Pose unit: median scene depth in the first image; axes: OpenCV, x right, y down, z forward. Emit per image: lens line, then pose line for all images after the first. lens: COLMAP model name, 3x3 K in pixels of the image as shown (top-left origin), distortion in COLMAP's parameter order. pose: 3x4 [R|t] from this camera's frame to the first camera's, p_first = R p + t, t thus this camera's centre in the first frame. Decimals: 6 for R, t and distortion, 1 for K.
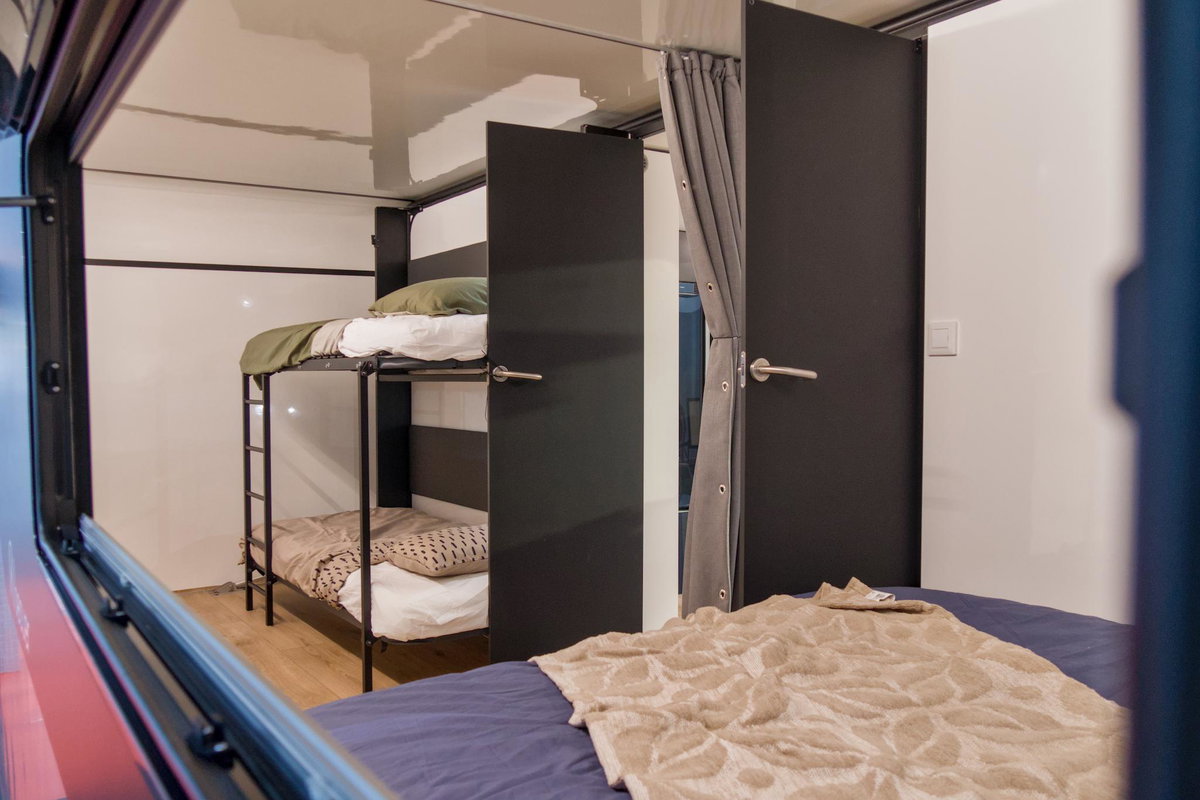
lens RADIAL K [[968.3, 0, 564.9], [0, 968.3, 444.7], [0, 0, 1]] dist [-0.001638, 0.004164]
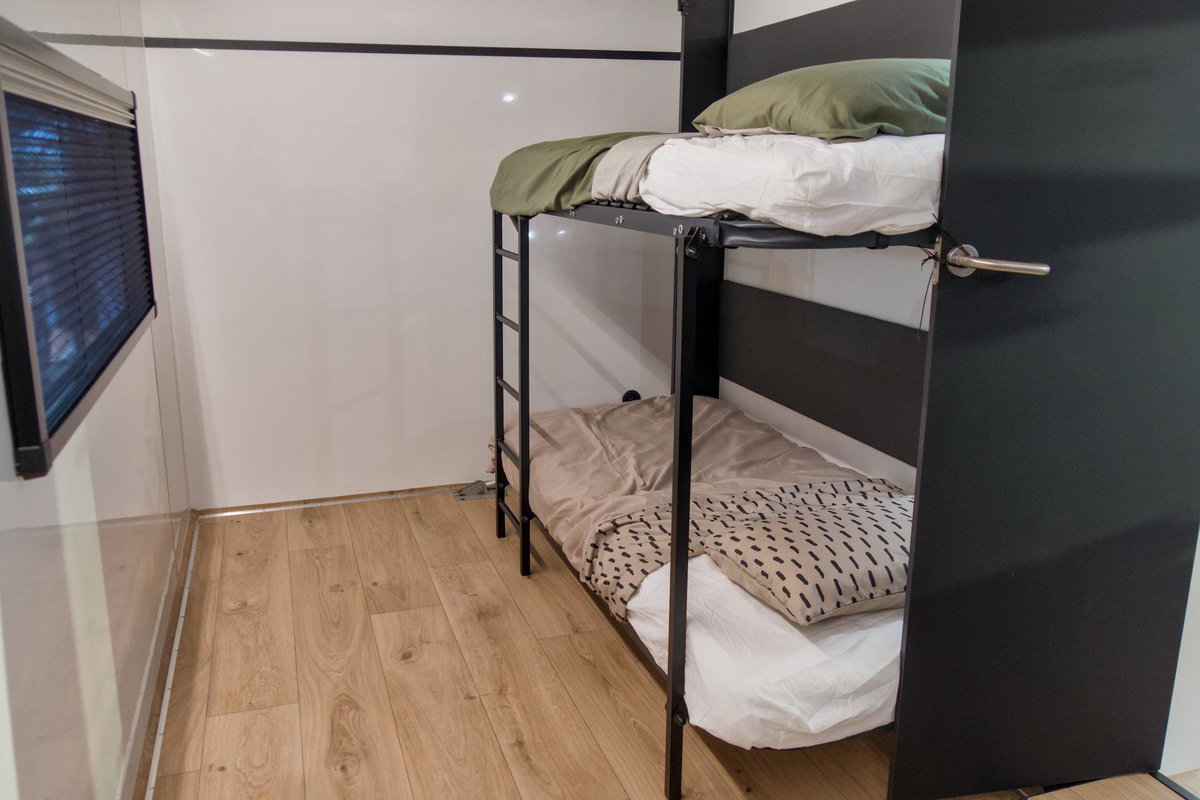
lens RADIAL K [[983.2, 0, 603.7], [0, 983.2, 422.2], [0, 0, 1]] dist [-0.011564, 0.013832]
pose [[0.972621, 0.065742, -0.222904, -0.117757], [-0.024488, 0.982806, 0.183011, -0.072918], [0.231103, -0.172542, 0.957508, 0.422169]]
